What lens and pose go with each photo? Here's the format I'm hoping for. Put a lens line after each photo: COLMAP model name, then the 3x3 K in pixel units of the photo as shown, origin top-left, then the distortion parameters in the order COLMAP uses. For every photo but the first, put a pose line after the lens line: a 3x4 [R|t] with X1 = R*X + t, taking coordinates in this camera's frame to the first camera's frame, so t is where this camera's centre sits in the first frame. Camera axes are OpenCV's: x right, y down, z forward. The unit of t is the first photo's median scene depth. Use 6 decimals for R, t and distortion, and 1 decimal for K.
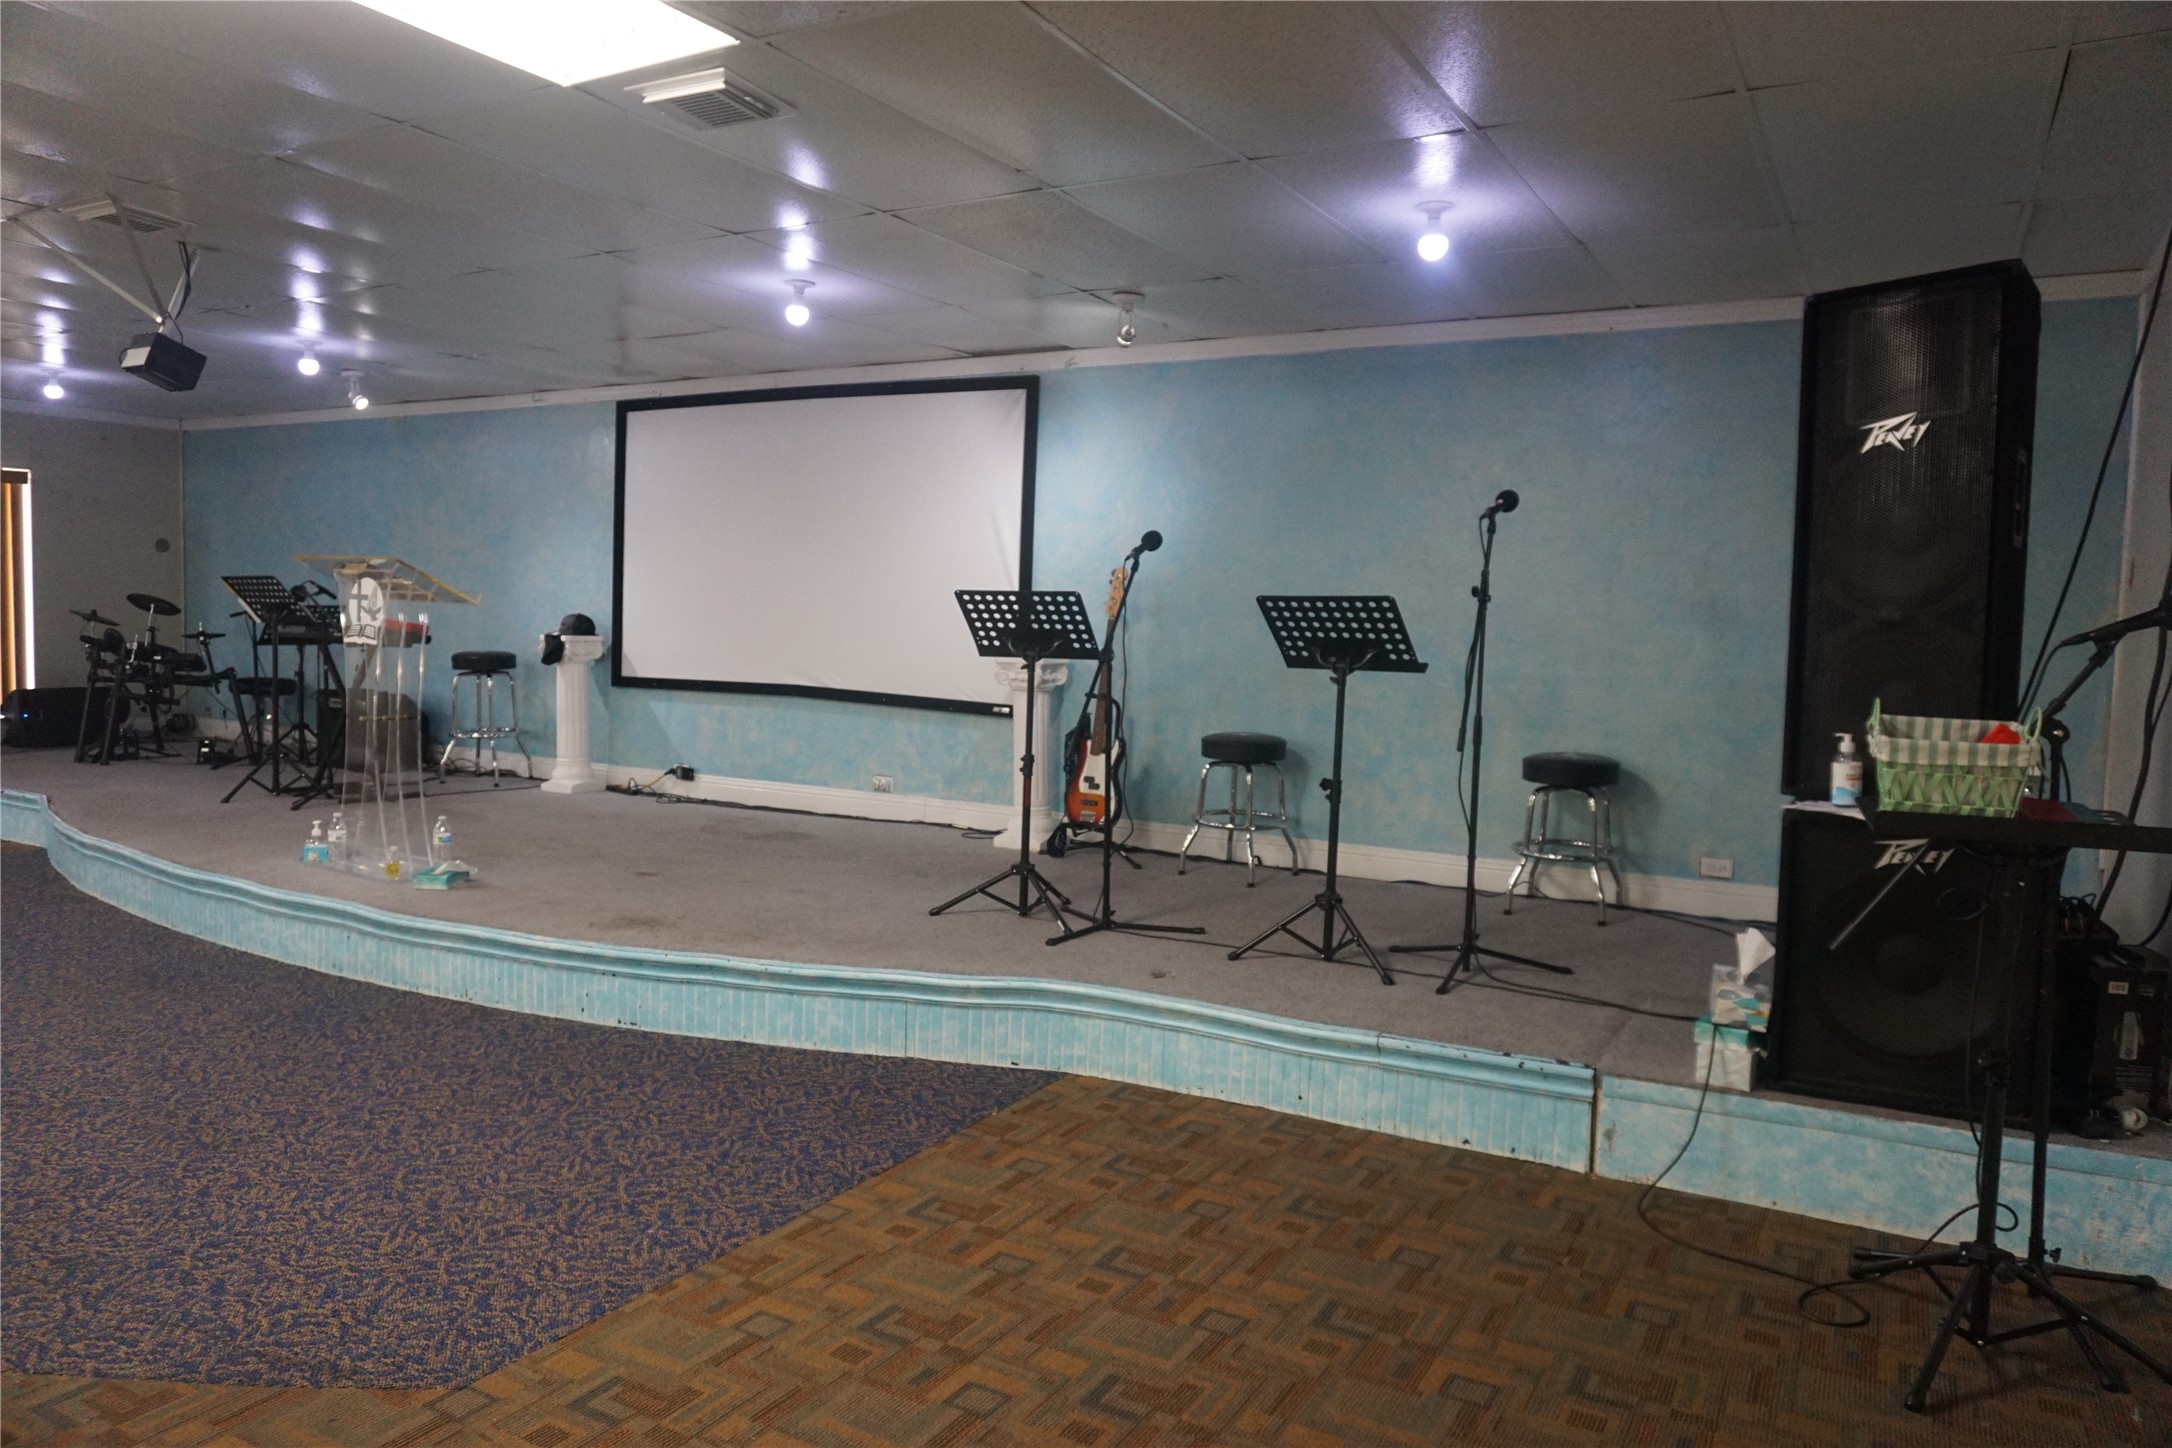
lens RADIAL K [[1444.7, 0, 1086.0], [0, 1444.7, 724.0], [0, 0, 1]] dist [-0.053286, 0.047583]
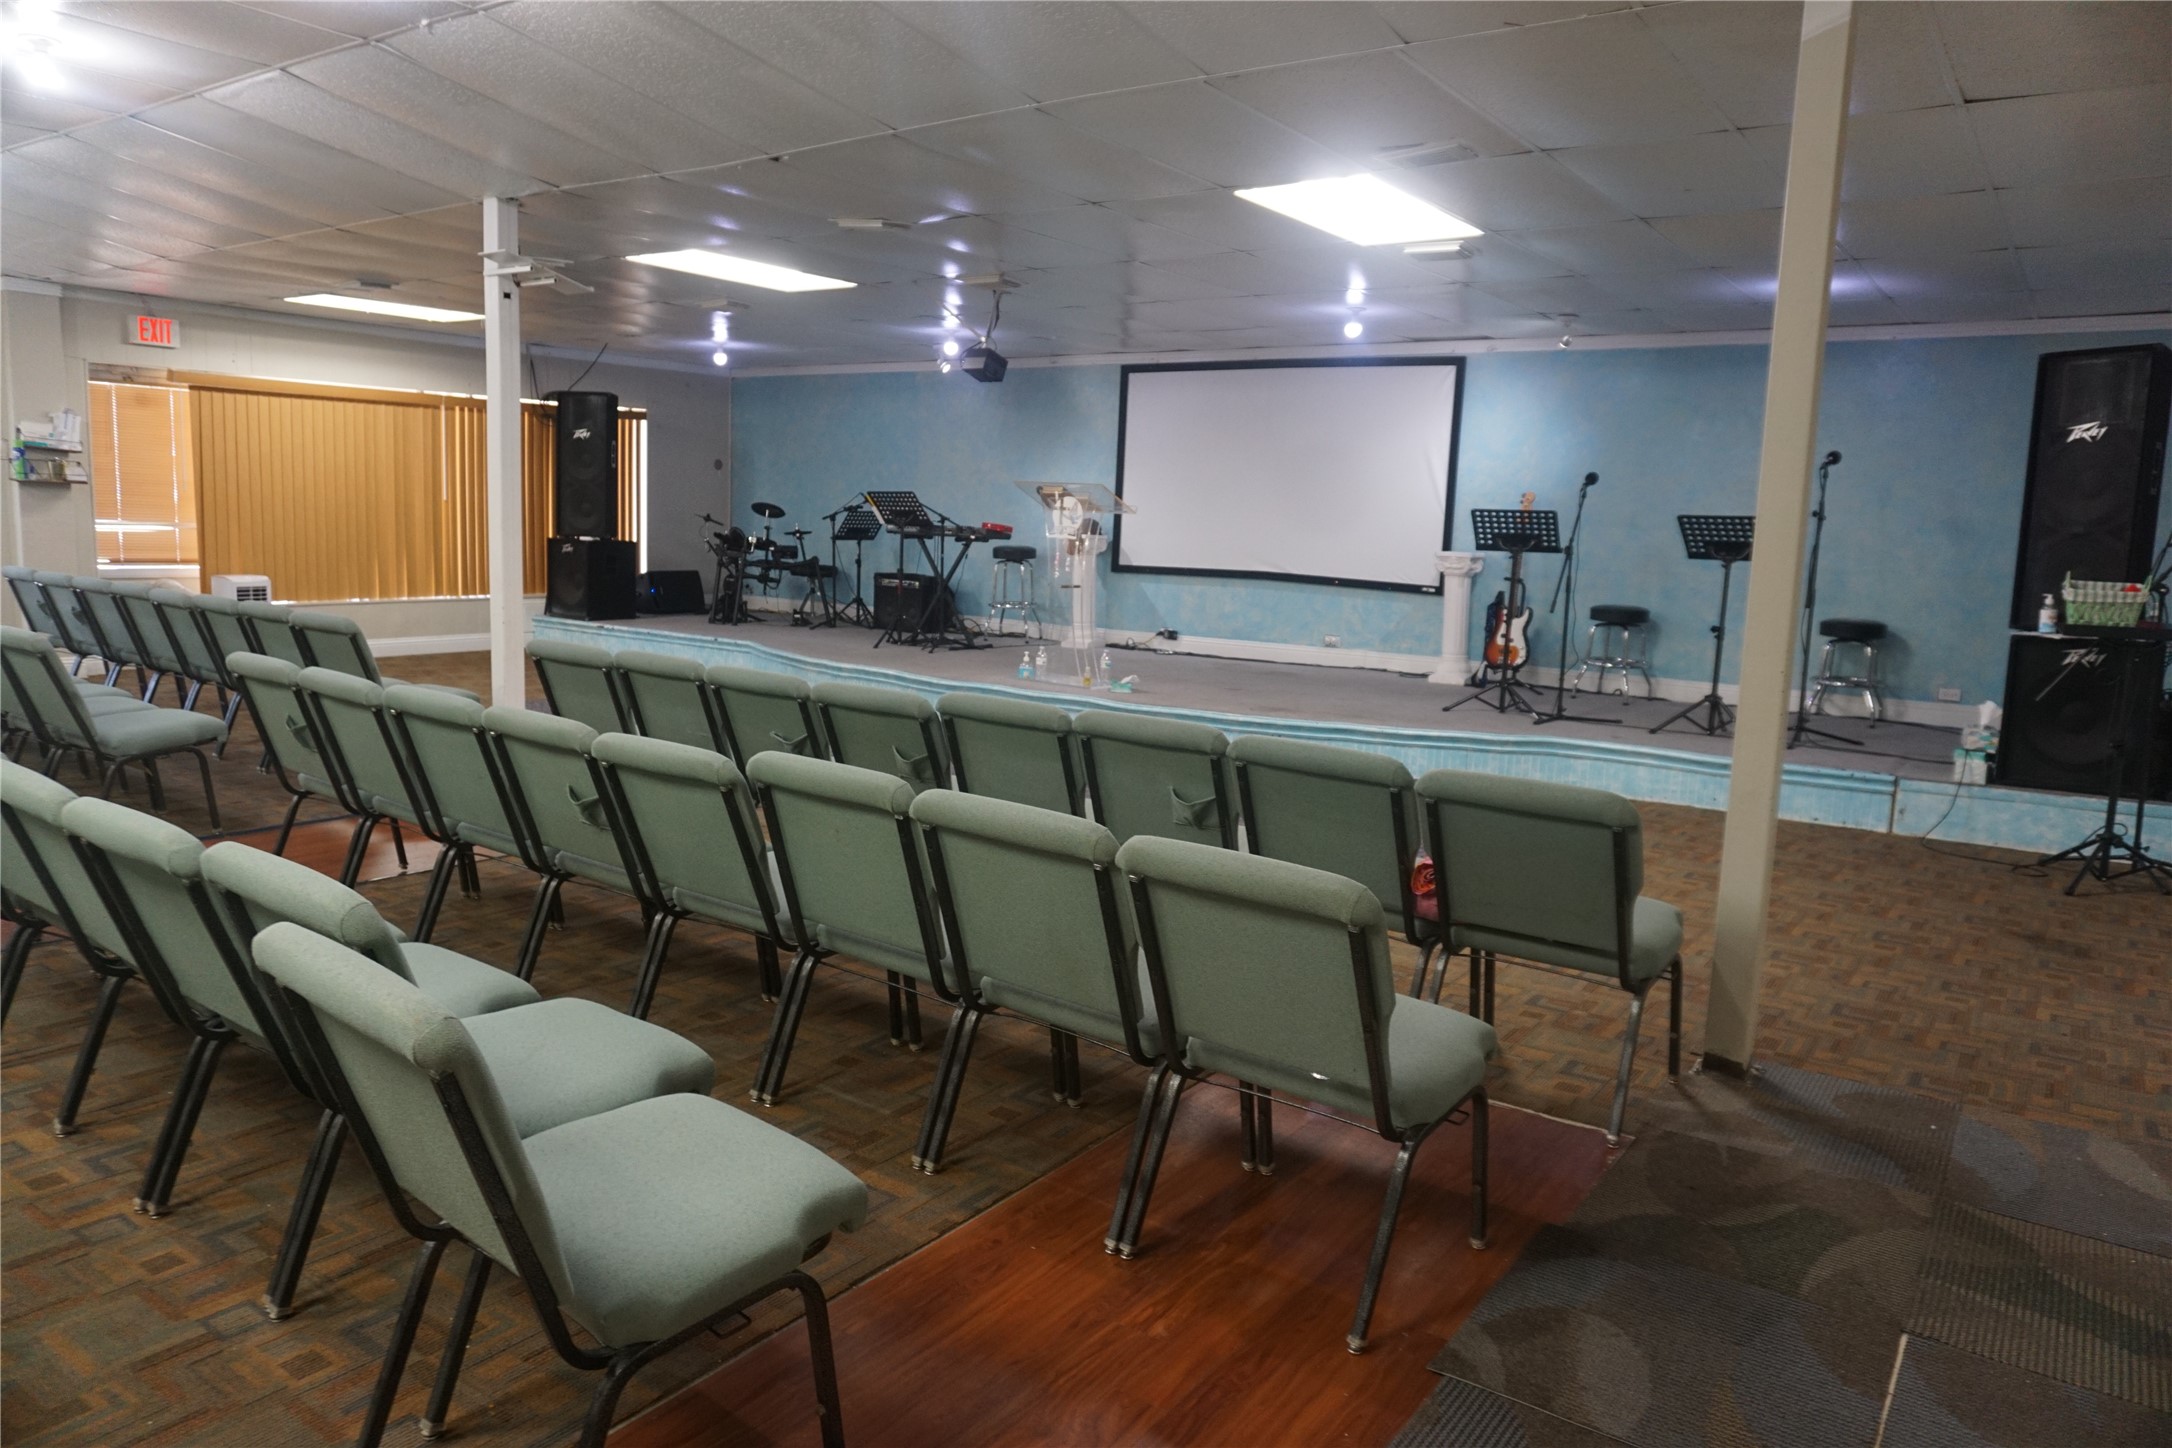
lens RADIAL K [[1444.7, 0, 1086.0], [0, 1444.7, 724.0], [0, 0, 1]] dist [-0.053286, 0.047583]
pose [[0.995486, 0.020000, -0.092775, -0.351349], [-0.013930, 0.997748, 0.065616, 0.046020], [0.093878, -0.064027, 0.993523, -0.630184]]
